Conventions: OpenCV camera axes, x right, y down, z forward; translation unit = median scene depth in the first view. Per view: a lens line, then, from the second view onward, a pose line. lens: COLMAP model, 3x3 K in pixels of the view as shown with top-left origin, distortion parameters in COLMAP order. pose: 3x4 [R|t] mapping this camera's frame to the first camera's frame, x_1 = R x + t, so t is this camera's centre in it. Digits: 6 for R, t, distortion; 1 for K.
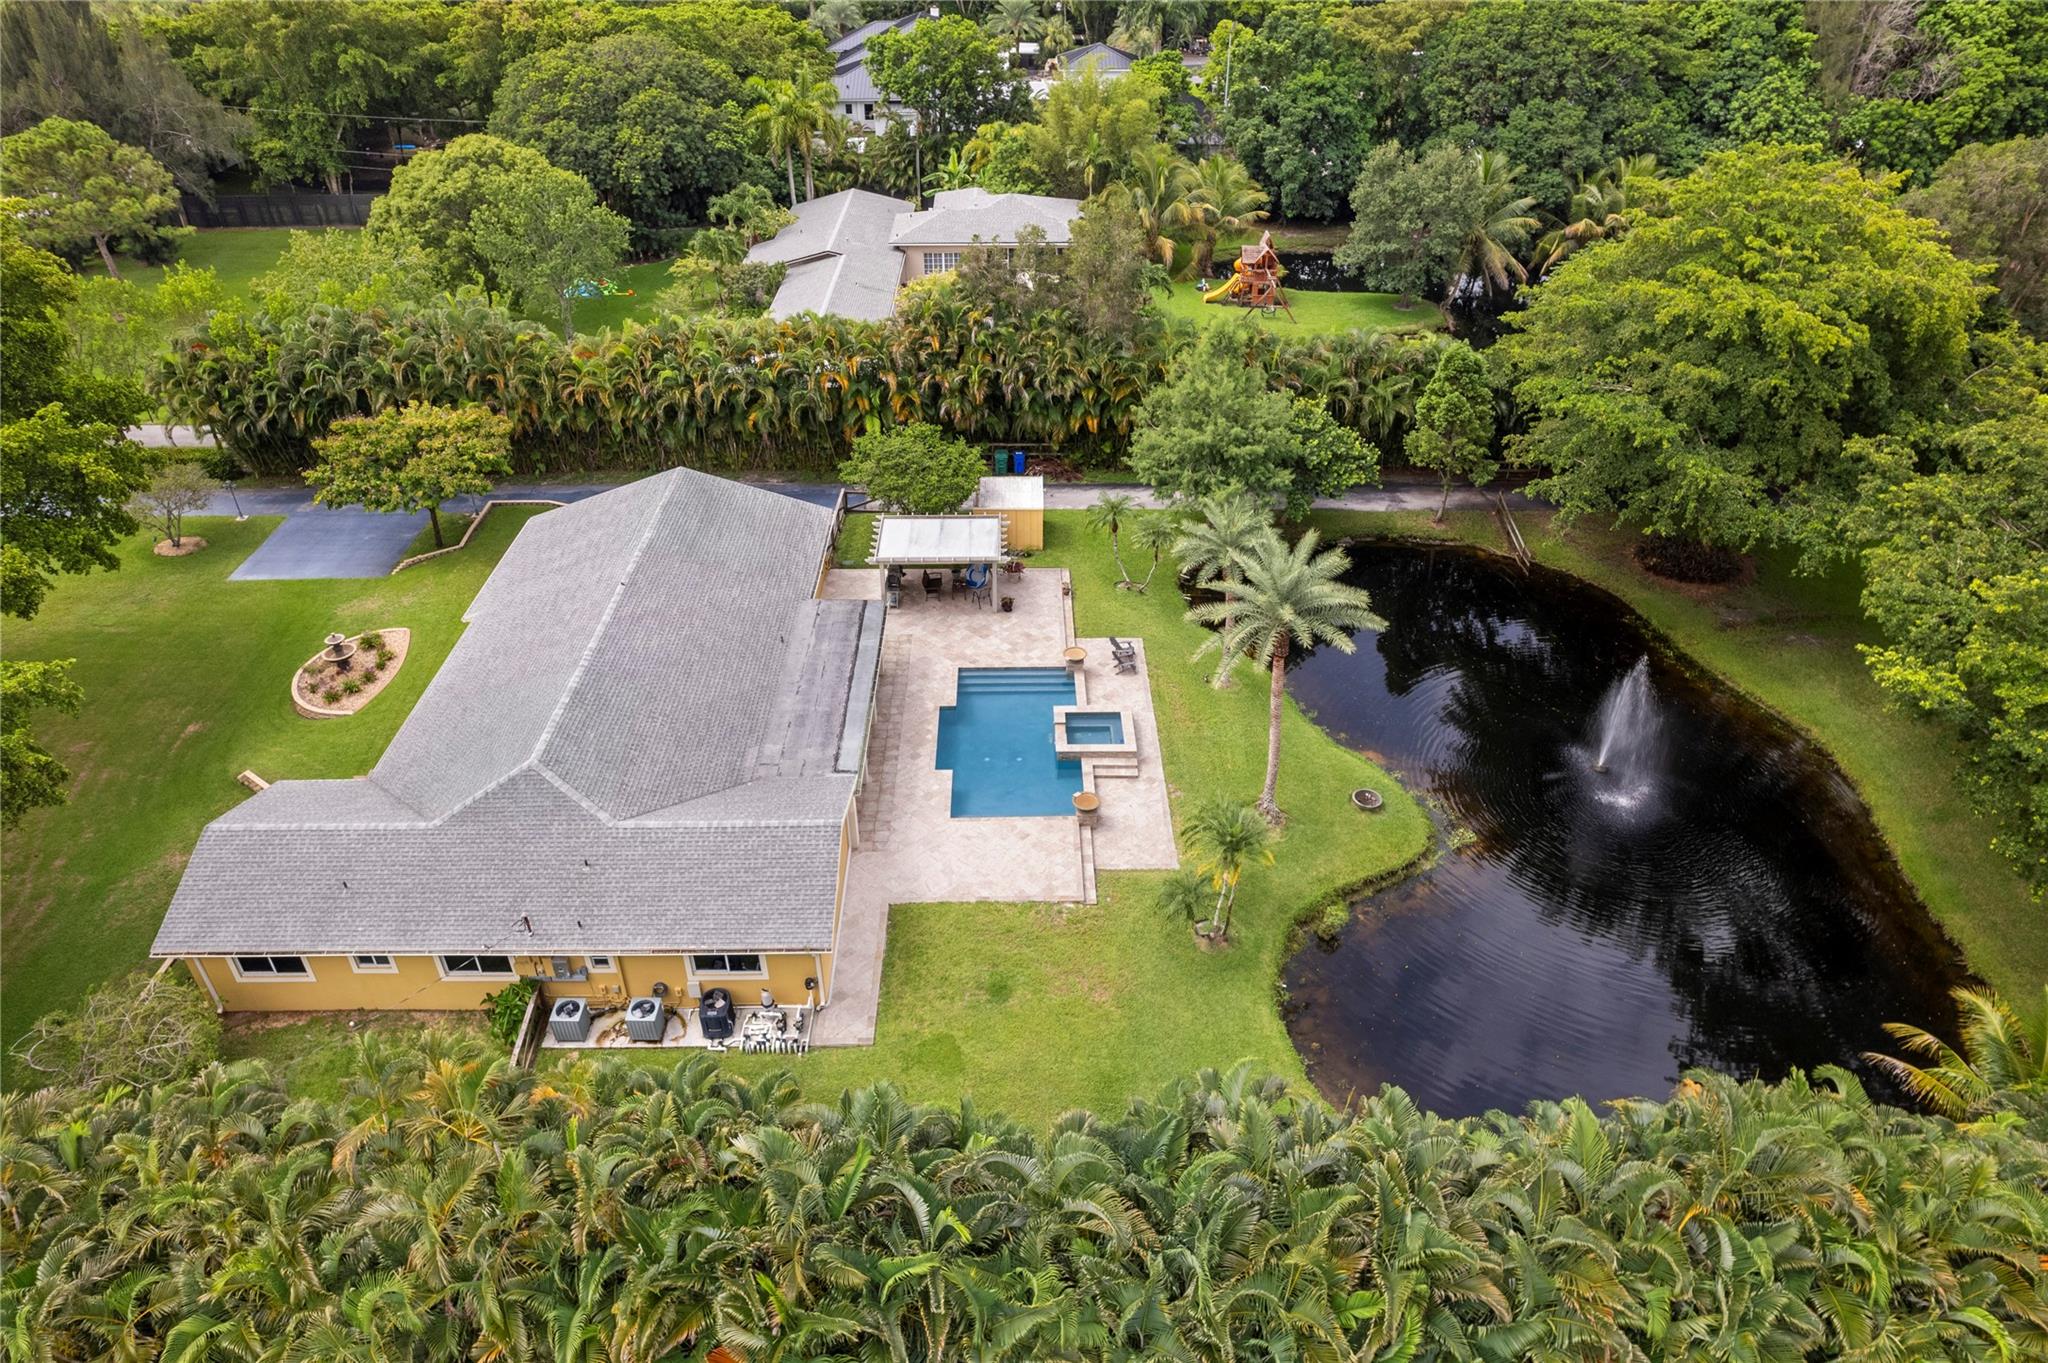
lens RADIAL K [[1309.0, 0, 1013.2], [0, 1309.0, 652.8], [0, 0, 1]] dist [-0.006444, 0.001033]
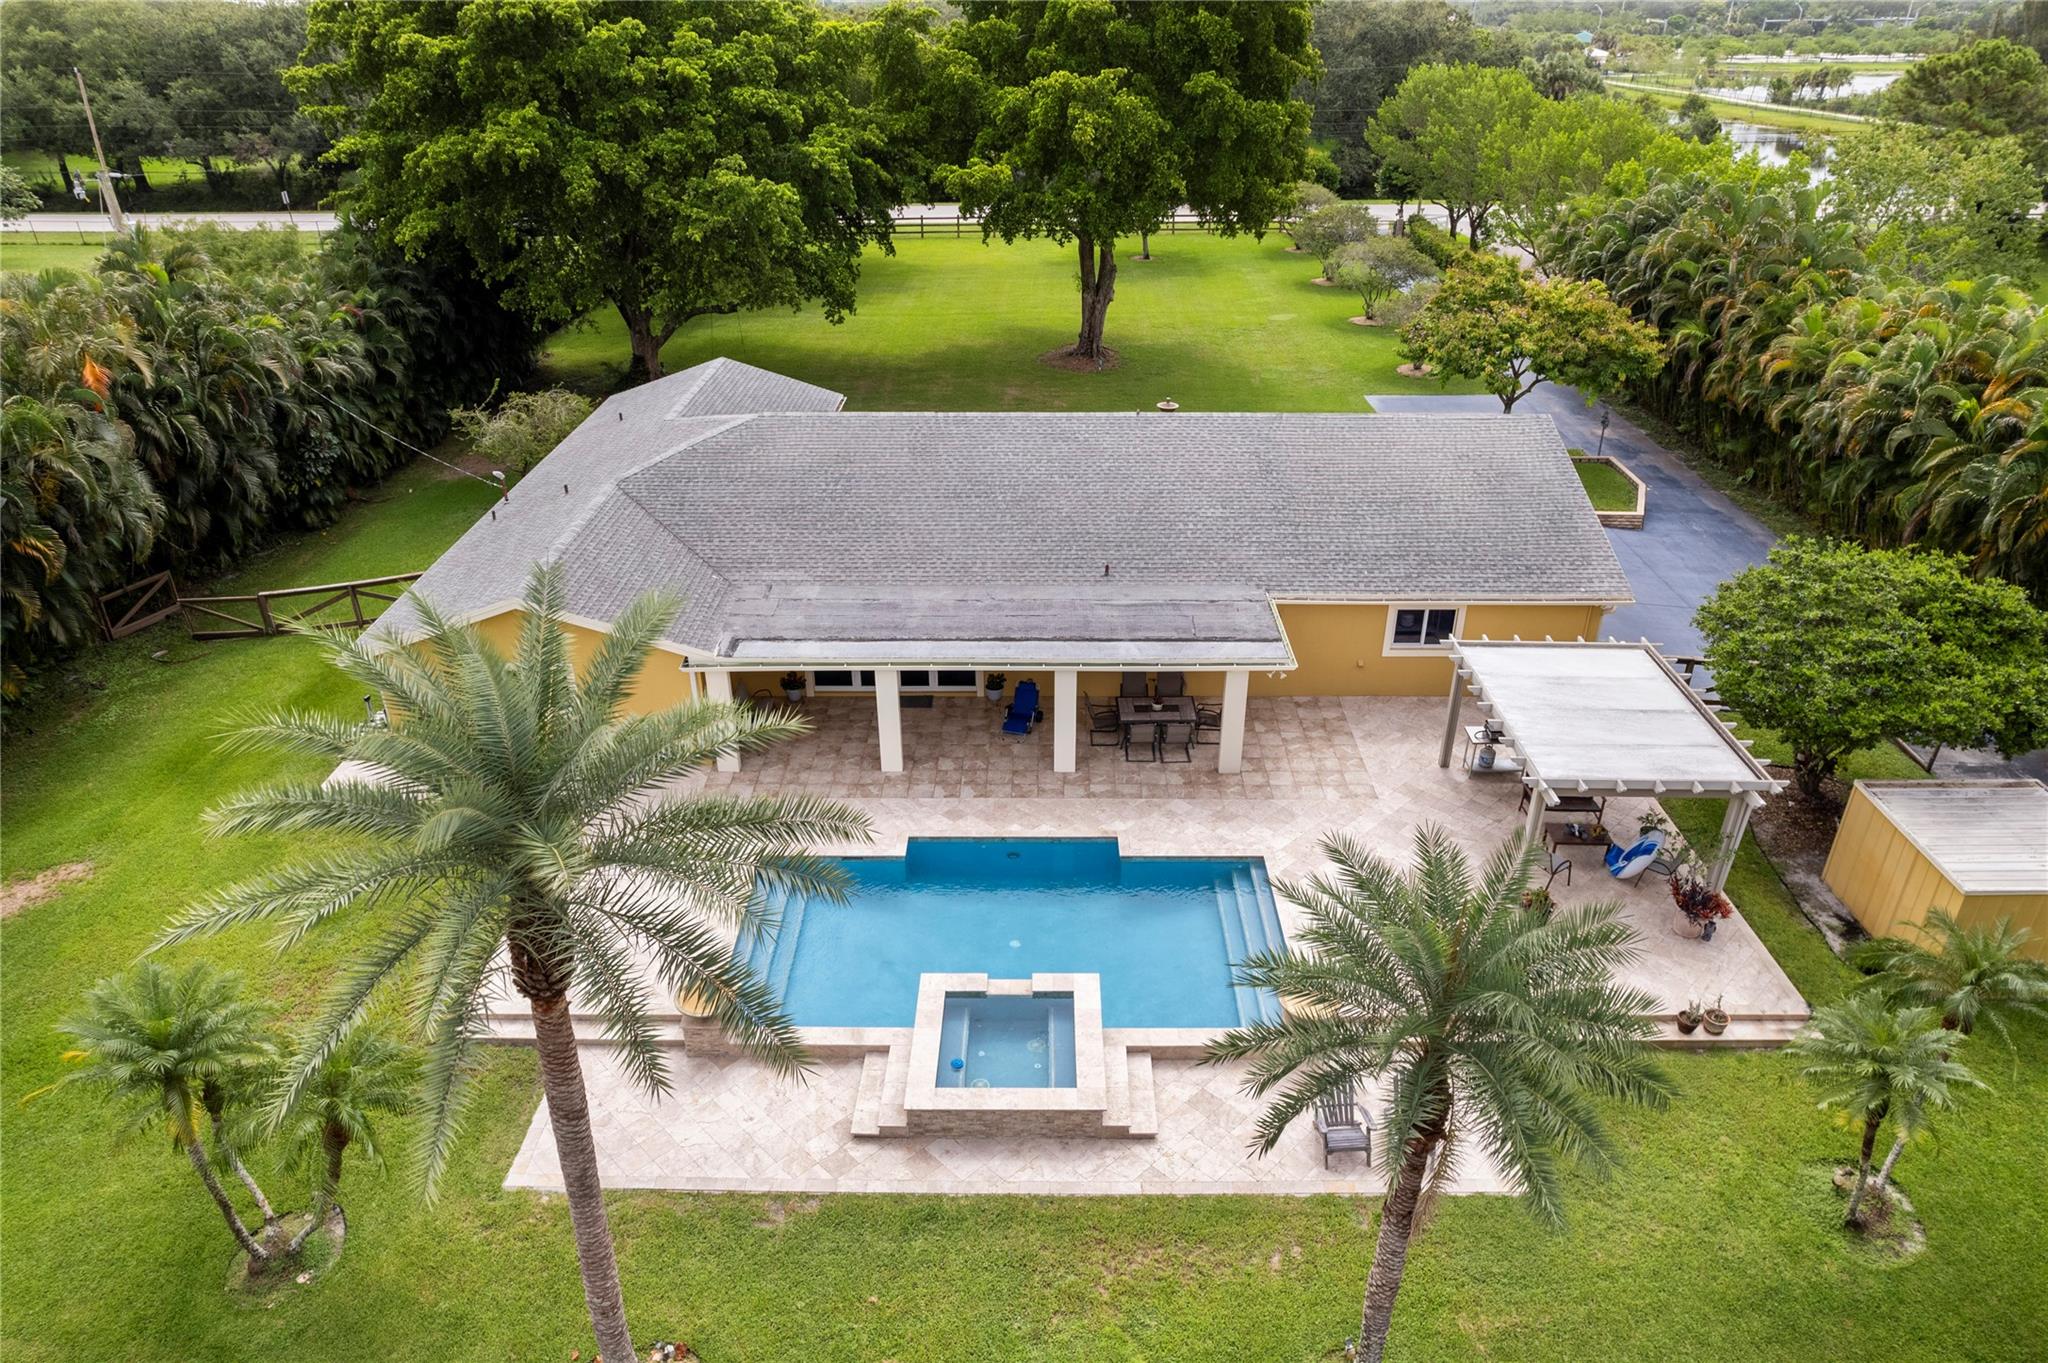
lens RADIAL K [[1303.3, 0, 1036.5], [0, 1303.3, 688.2], [0, 0, 1]] dist [-0.057984, 0.052270]
pose [[-0.007624, 0.483446, -0.875341, 0.362376], [-0.536436, 0.736772, 0.411587, -0.195540], [0.843907, 0.472702, 0.253721, 0.849465]]
